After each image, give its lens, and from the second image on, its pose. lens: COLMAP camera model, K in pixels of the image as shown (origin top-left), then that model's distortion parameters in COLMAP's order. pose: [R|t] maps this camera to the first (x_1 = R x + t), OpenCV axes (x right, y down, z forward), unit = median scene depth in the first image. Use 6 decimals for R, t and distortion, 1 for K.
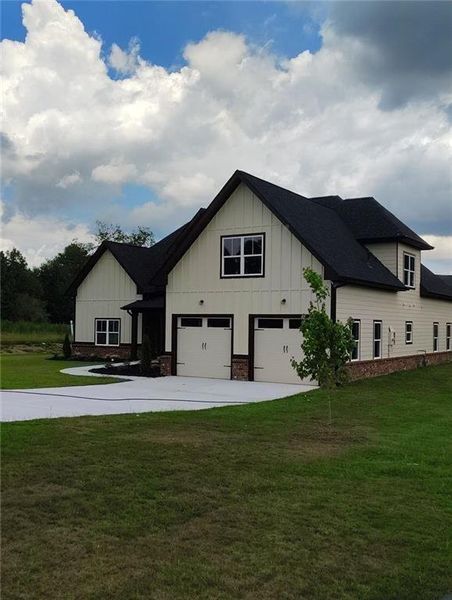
lens RADIAL K [[631.4, 0, 220.6], [0, 631.4, 304.4], [0, 0, 1]] dist [0.113920, 0.000000]
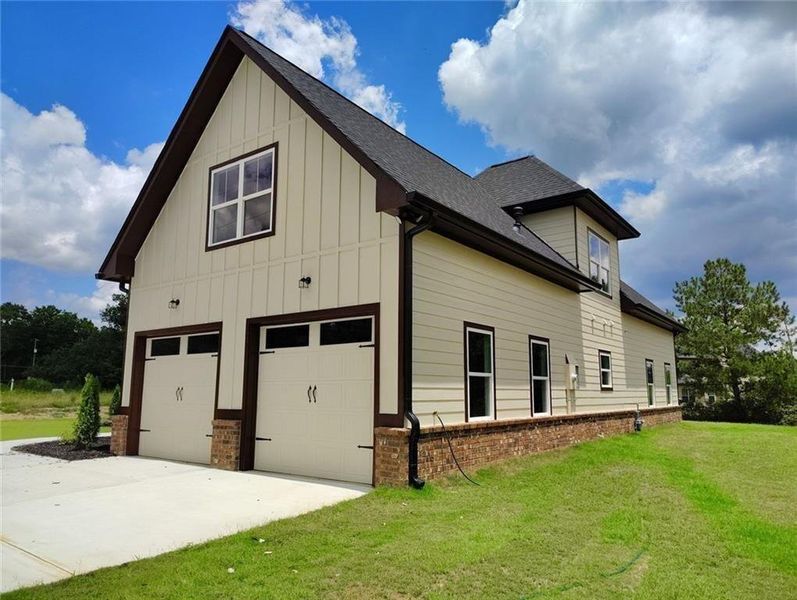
lens RADIAL K [[547.4, 0, 400.8], [0, 547.4, 302.4], [0, 0, 1]] dist [0.049853, 0.002248]
pose [[0.997512, -0.020349, -0.067501, 0.177947], [0.011358, 0.991319, -0.130987, 0.055572], [0.069581, 0.129894, 0.989083, 0.594603]]
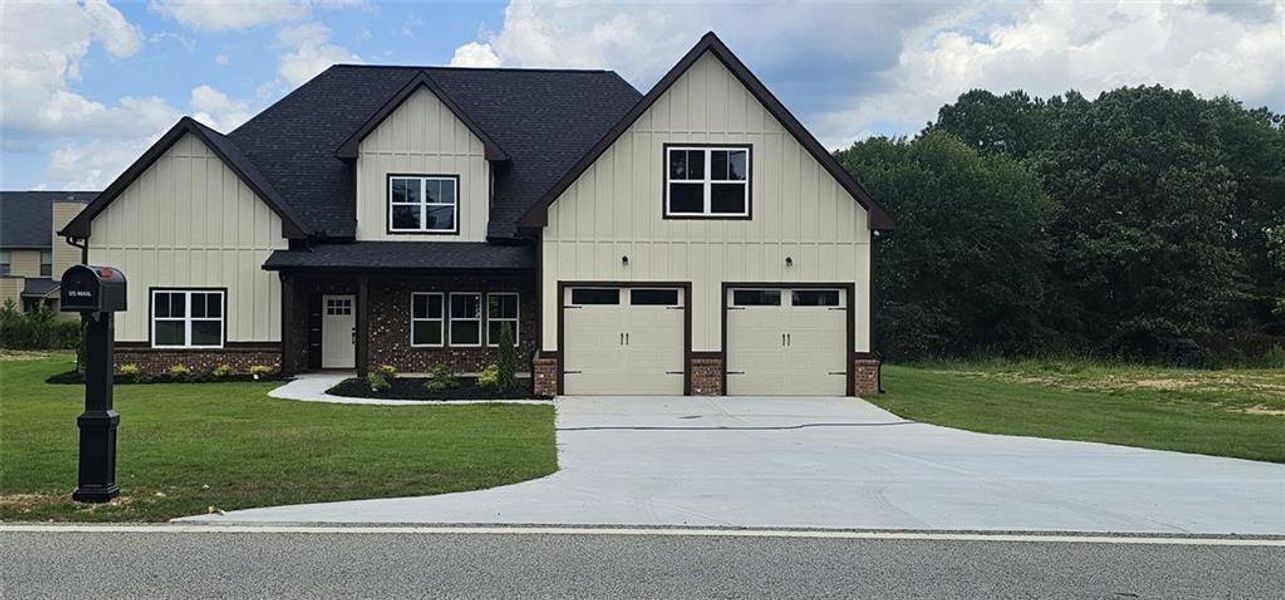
lens RADIAL K [[1266.8, 0, 643.1], [0, 1266.8, 296.8], [0, 0, 1]] dist [0.139351, 0.000000]
pose [[0.815855, -0.005307, 0.578232, -0.673300], [-0.012648, 0.999555, 0.027021, -0.001543], [-0.578118, -0.029358, 0.815425, 0.081783]]
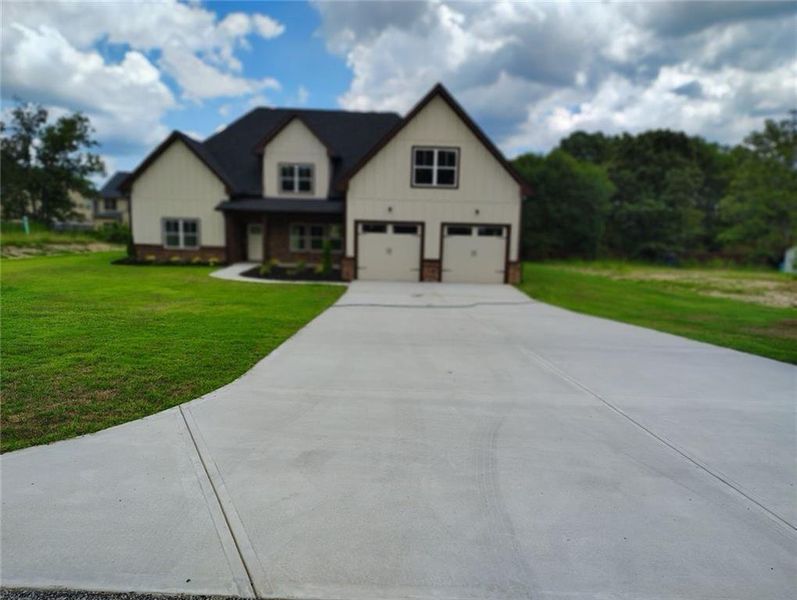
lens RADIAL K [[544.6, 0, 396.0], [0, 544.6, 301.6], [0, 0, 1]] dist [0.045297, 0.004423]
pose [[0.843716, -0.059455, 0.533486, -0.523888], [-0.033864, 0.985972, 0.163440, -0.000881], [-0.535720, -0.155963, 0.829867, 0.220782]]
